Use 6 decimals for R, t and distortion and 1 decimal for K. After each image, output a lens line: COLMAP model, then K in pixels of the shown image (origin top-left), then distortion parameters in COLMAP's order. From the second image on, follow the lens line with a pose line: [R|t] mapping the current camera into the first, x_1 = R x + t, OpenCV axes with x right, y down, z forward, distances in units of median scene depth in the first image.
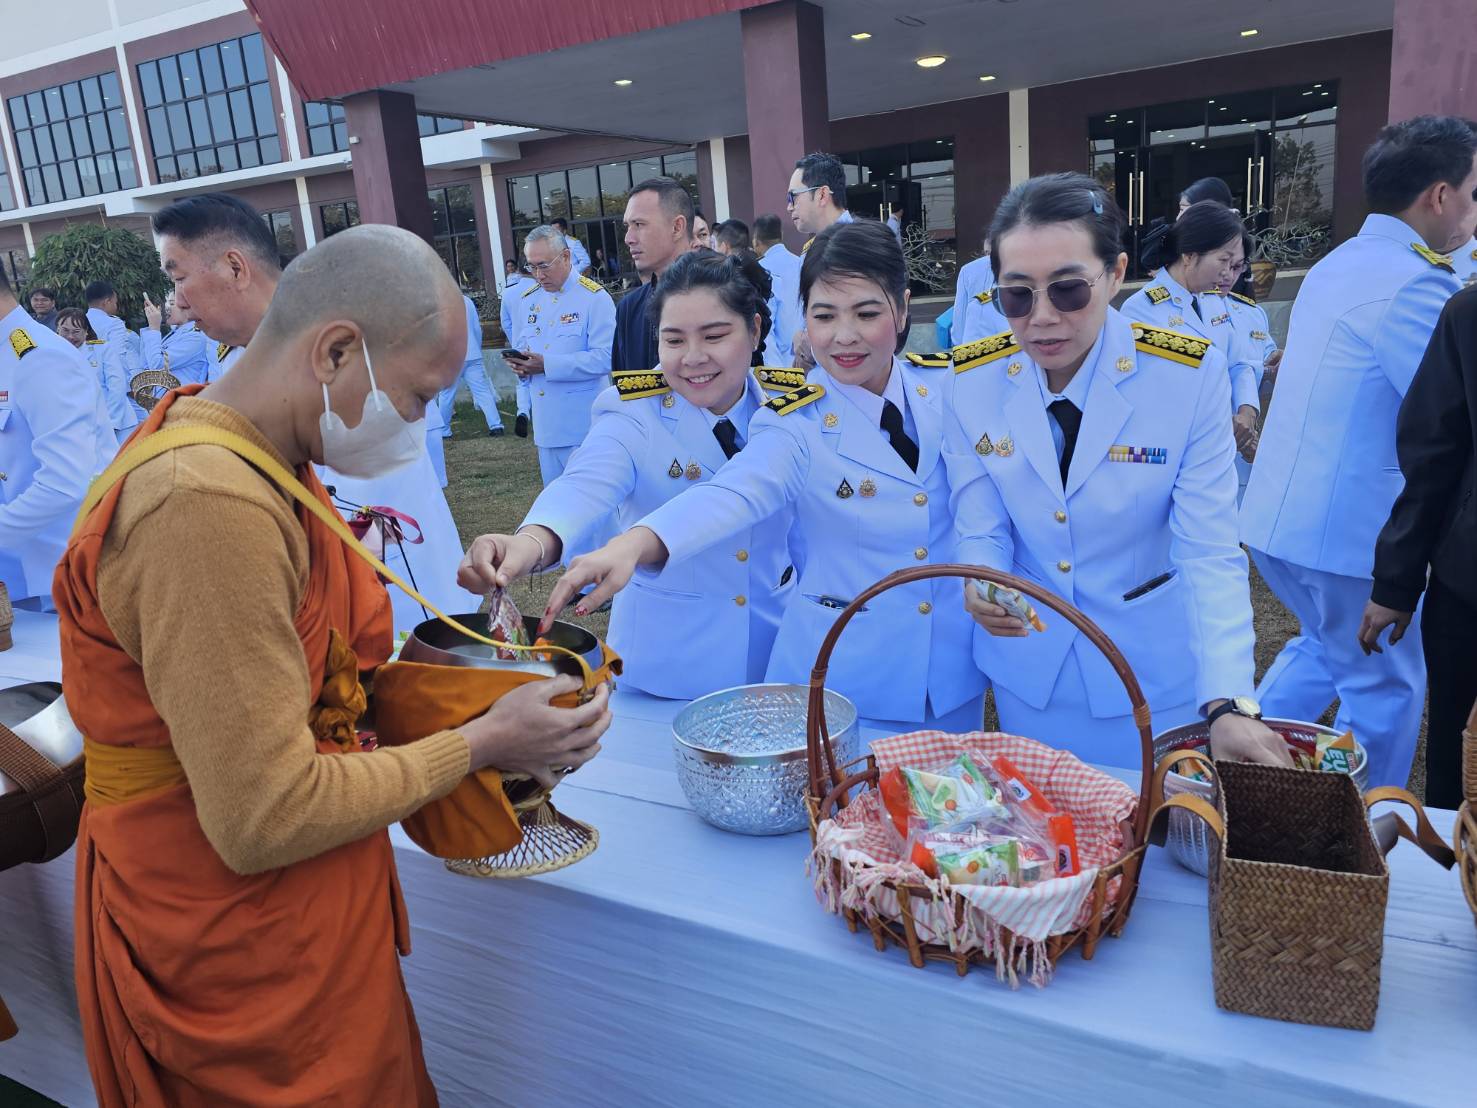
lens RADIAL K [[1123.0, 0, 738.2], [0, 1123.0, 546.9], [0, 0, 1]] dist [0.075710, -0.064301]
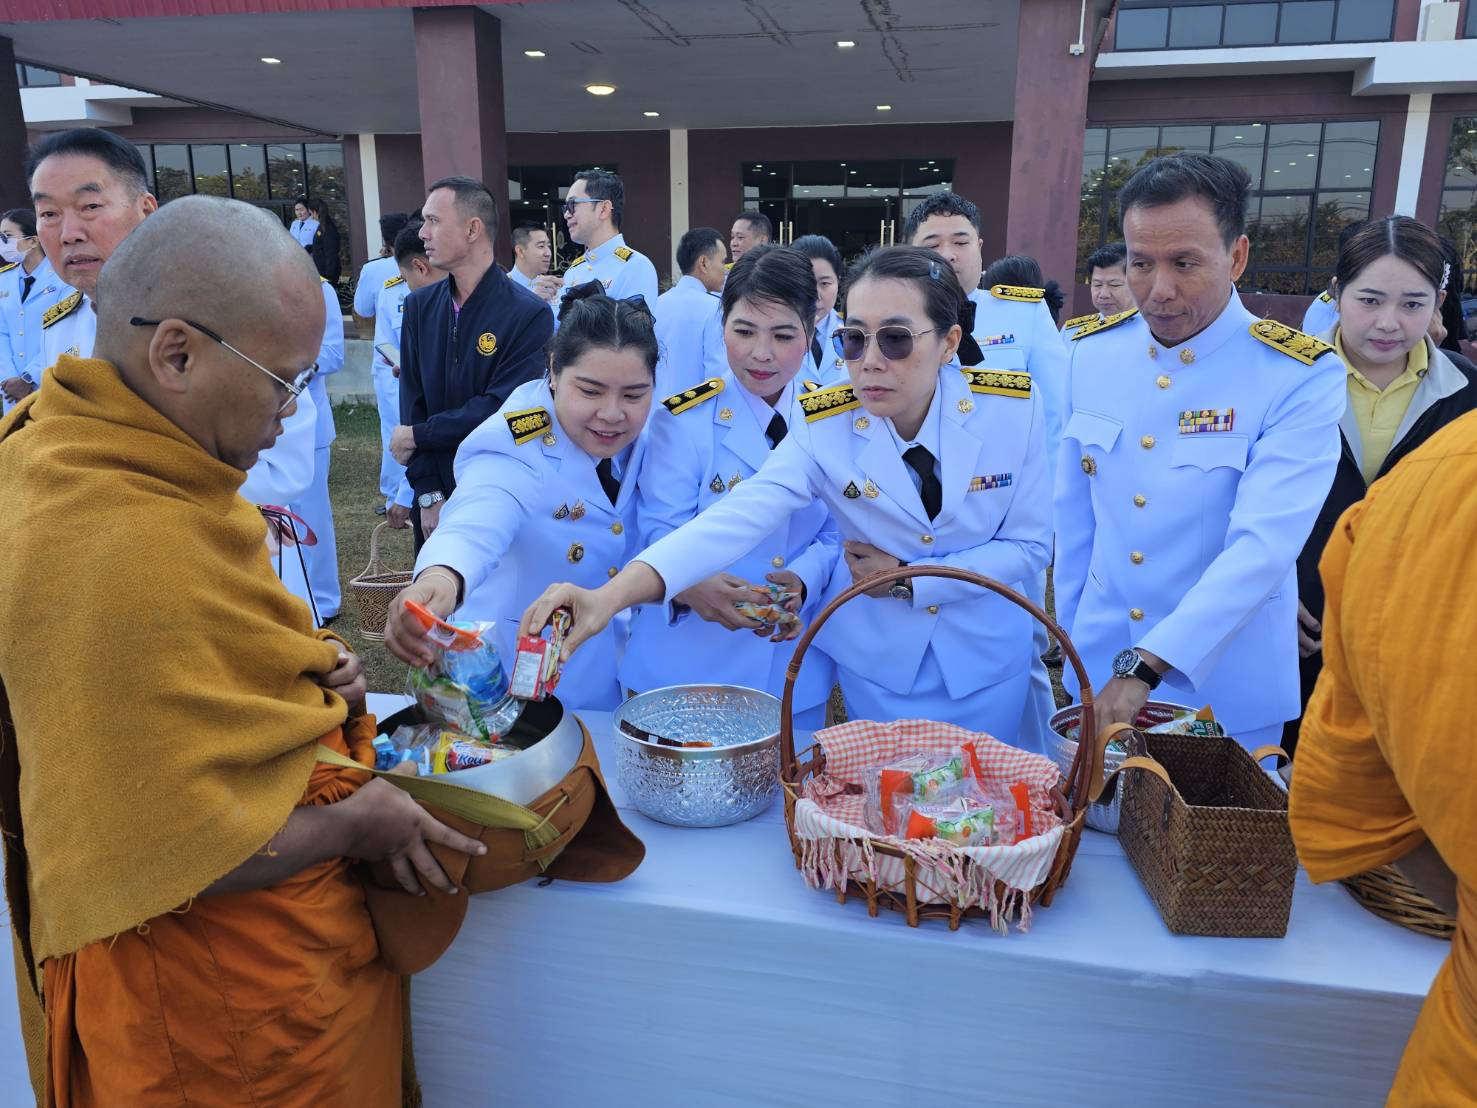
lens RADIAL K [[1127.1, 0, 741.7], [0, 1127.1, 558.2], [0, 0, 1]] dist [0.064893, -0.053564]
pose [[0.949334, 0.013615, 0.313974, -0.288565], [-0.010580, 0.999879, -0.011371, 0.020257], [-0.314091, 0.007473, 0.949364, -0.002056]]
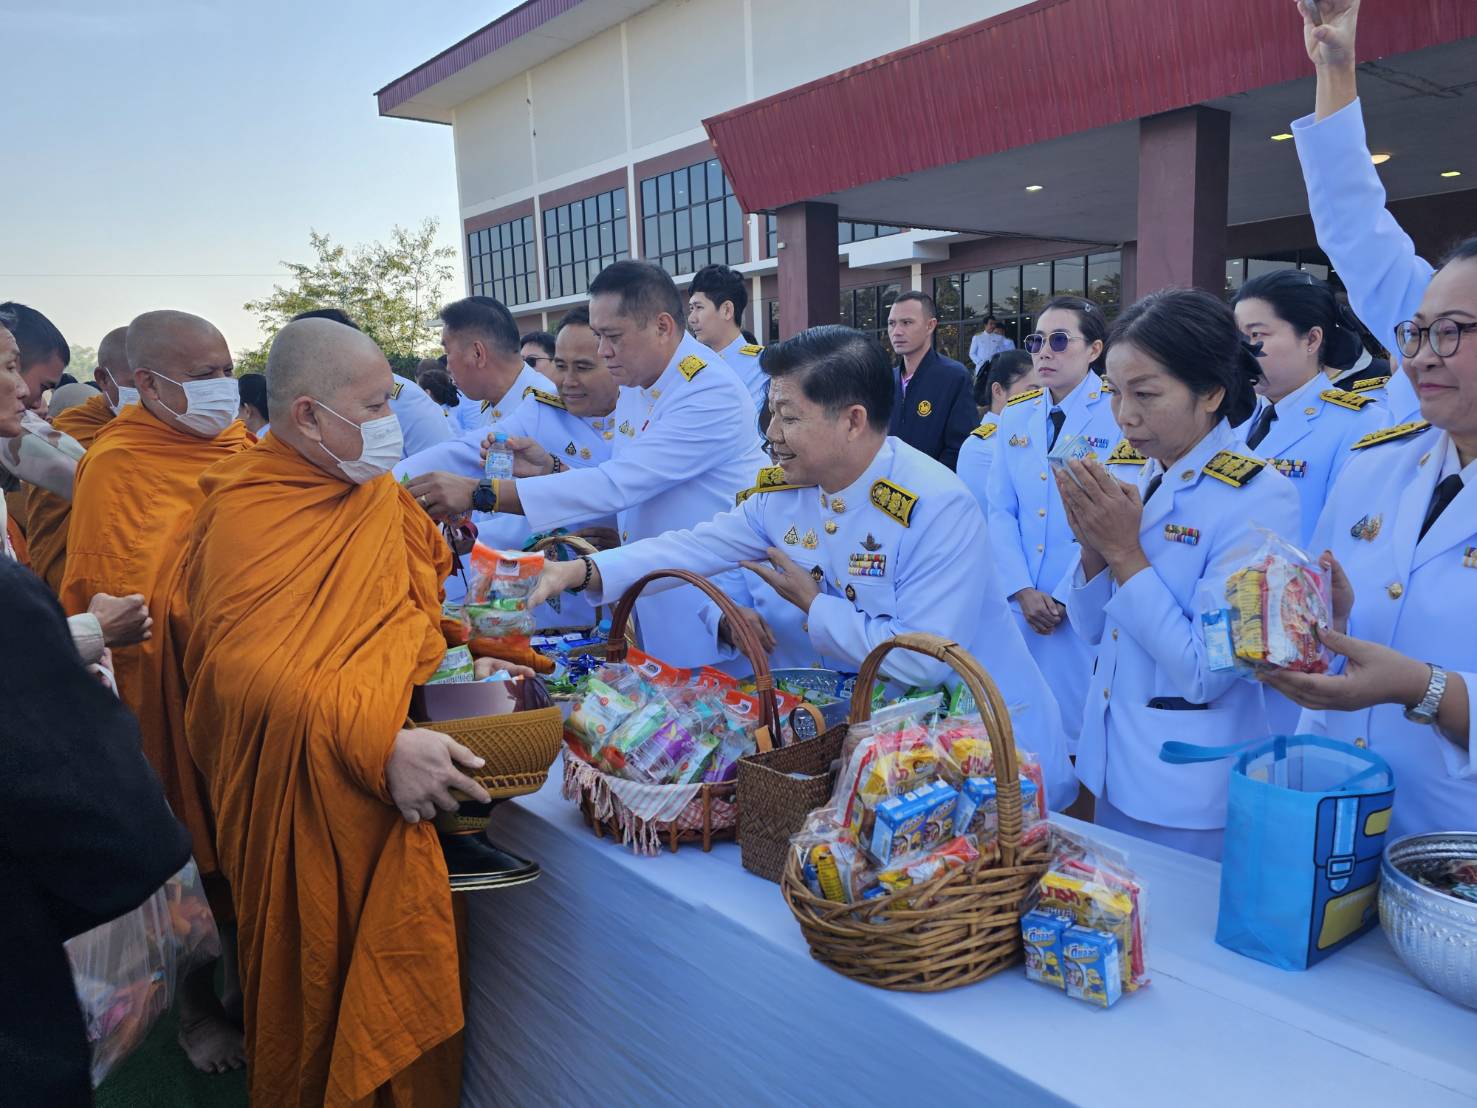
lens RADIAL K [[1127.1, 0, 741.7], [0, 1127.1, 558.2], [0, 0, 1]] dist [0.064893, -0.053564]
pose [[0.928109, 0.100385, -0.358519, 0.676176], [-0.125138, 0.991051, -0.046454, 0.044499], [0.350647, 0.087979, 0.932366, -0.285562]]
